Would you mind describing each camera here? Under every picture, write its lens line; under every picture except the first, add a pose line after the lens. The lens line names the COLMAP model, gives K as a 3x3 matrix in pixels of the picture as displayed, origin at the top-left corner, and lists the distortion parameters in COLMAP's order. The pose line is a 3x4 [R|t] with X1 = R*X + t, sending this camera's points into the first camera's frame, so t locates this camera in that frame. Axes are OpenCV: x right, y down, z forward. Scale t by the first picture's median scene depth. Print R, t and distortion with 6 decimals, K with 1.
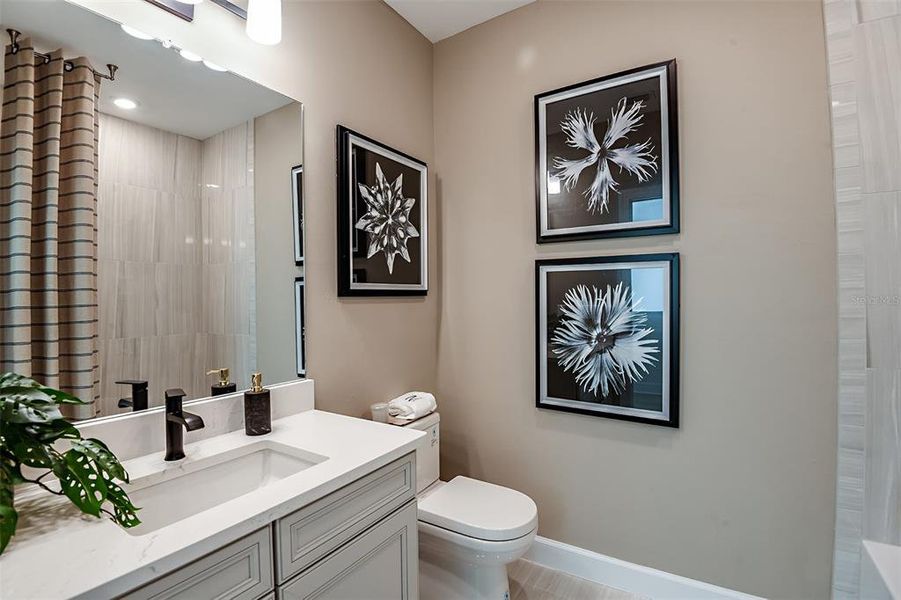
lens RADIAL K [[424.7, 0, 450.5], [0, 424.7, 300.0], [0, 0, 1]] dist [-0.027060, -0.009691]
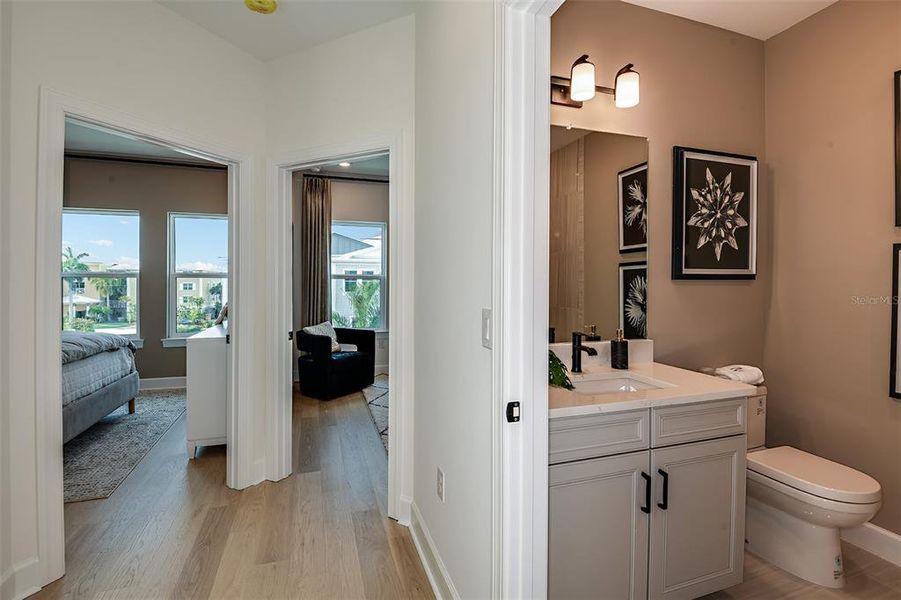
lens RADIAL K [[410.4, 0, 445.7], [0, 410.4, 285.2], [0, 0, 1]] dist [-0.022389, -0.000592]
pose [[0.767936, 0.018873, -0.640248, -0.000050], [-0.015688, 0.999820, 0.010655, 0.006280], [0.640334, 0.001862, 0.768094, -0.341924]]
